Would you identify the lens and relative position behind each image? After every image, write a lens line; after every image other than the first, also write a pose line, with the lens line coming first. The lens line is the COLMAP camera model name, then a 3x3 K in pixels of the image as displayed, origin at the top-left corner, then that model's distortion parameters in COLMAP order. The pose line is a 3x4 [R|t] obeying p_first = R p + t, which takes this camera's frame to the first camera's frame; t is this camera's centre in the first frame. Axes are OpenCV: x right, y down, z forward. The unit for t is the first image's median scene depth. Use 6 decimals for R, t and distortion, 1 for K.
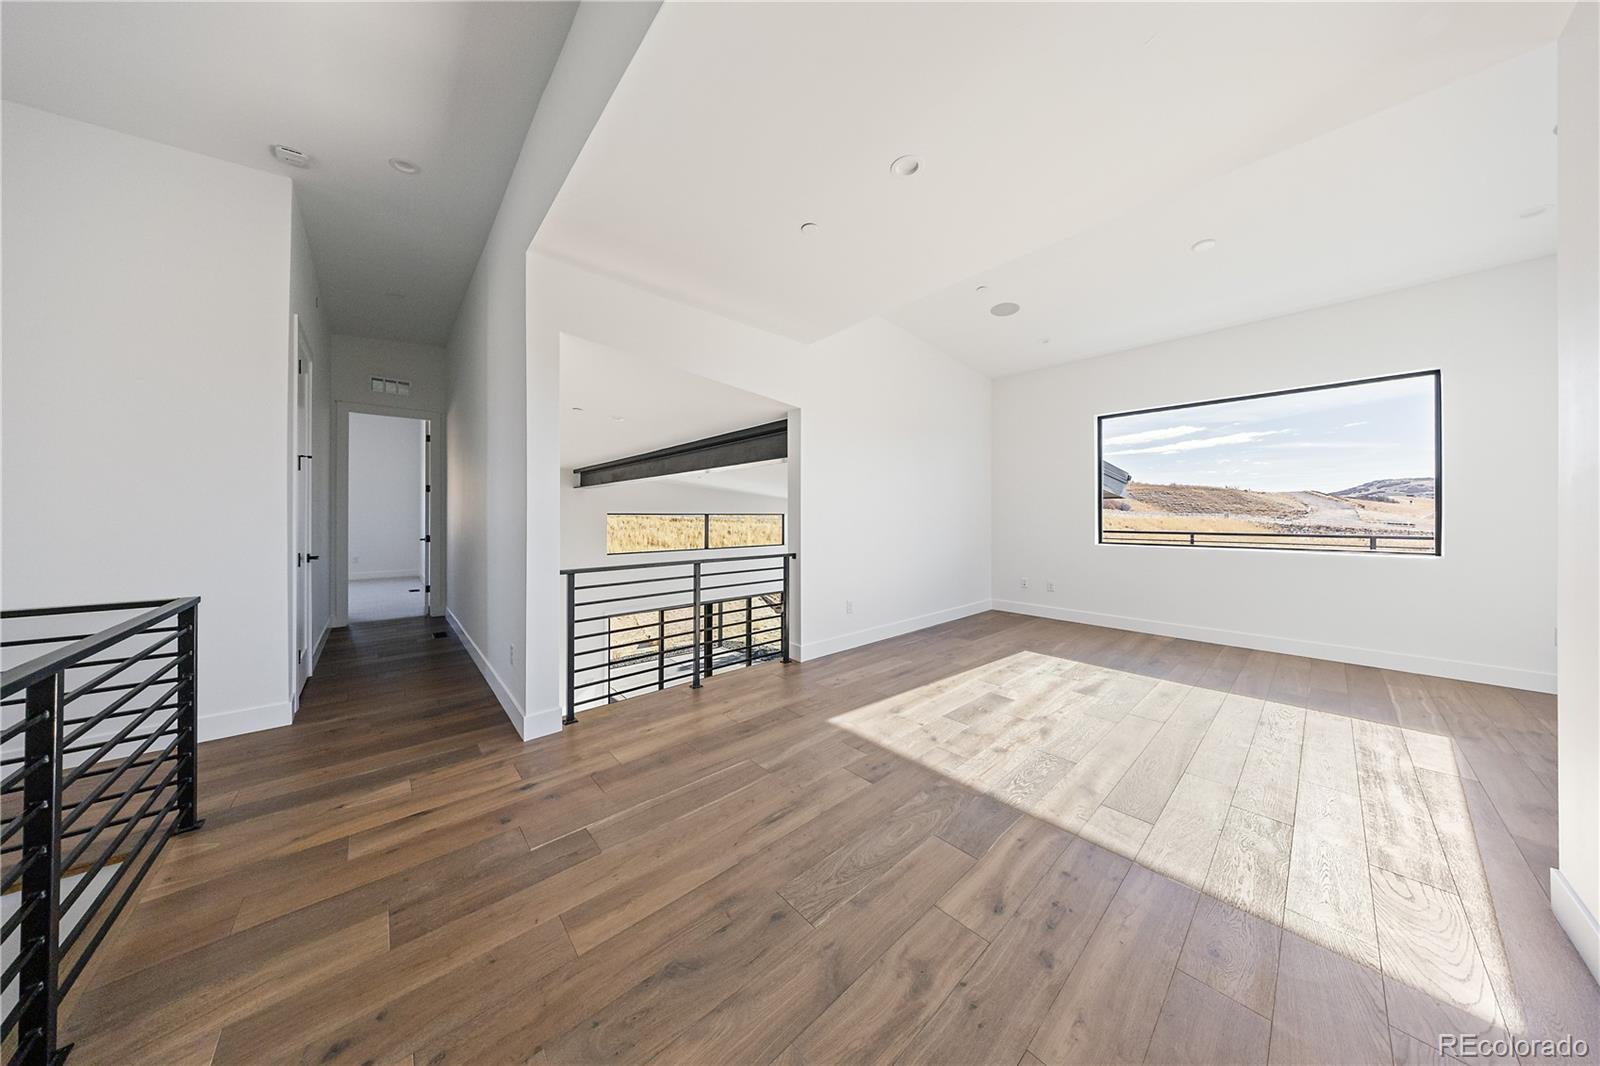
lens RADIAL K [[474.2, 0, 805.6], [0, 474.2, 513.0], [0, 0, 1]] dist [0.000145, -0.000023]
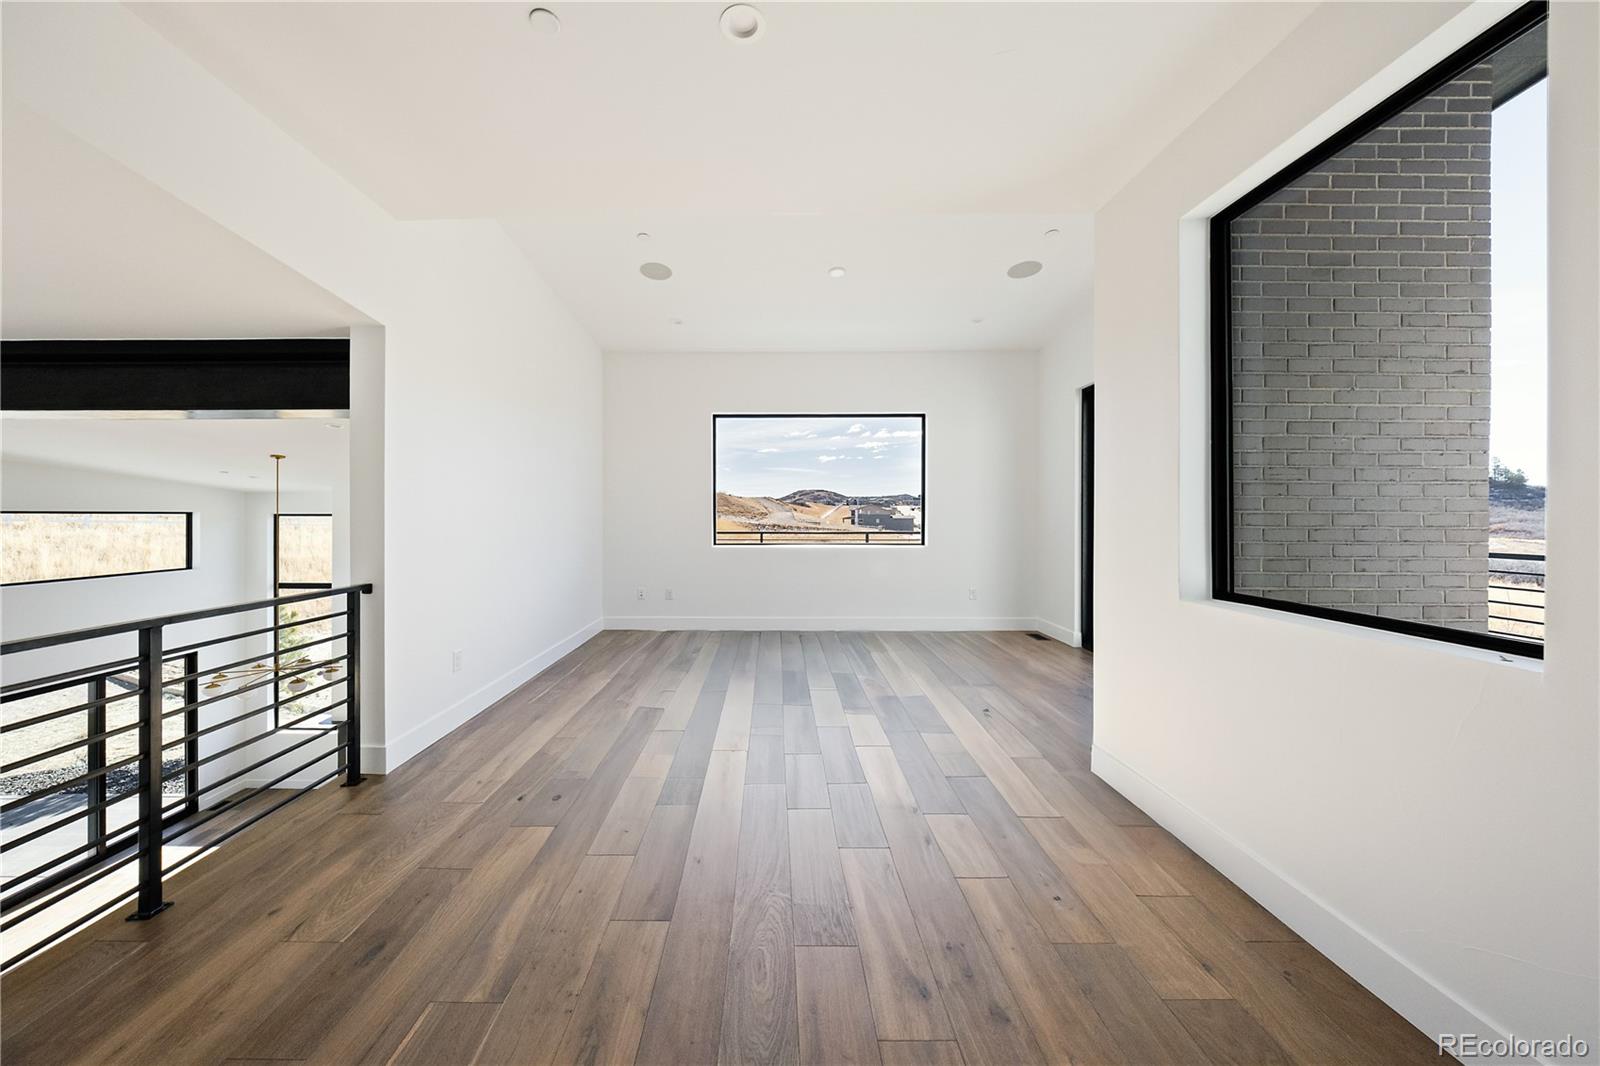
lens RADIAL K [[552.1, 0, 793.0], [0, 552.1, 518.7], [0, 0, 1]] dist [-0.002387, -0.000315]
pose [[0.670879, -0.002133, 0.741564, -0.182533], [-0.005988, 0.999948, 0.008294, -0.000053], [-0.741542, -0.010004, 0.670831, 0.210129]]
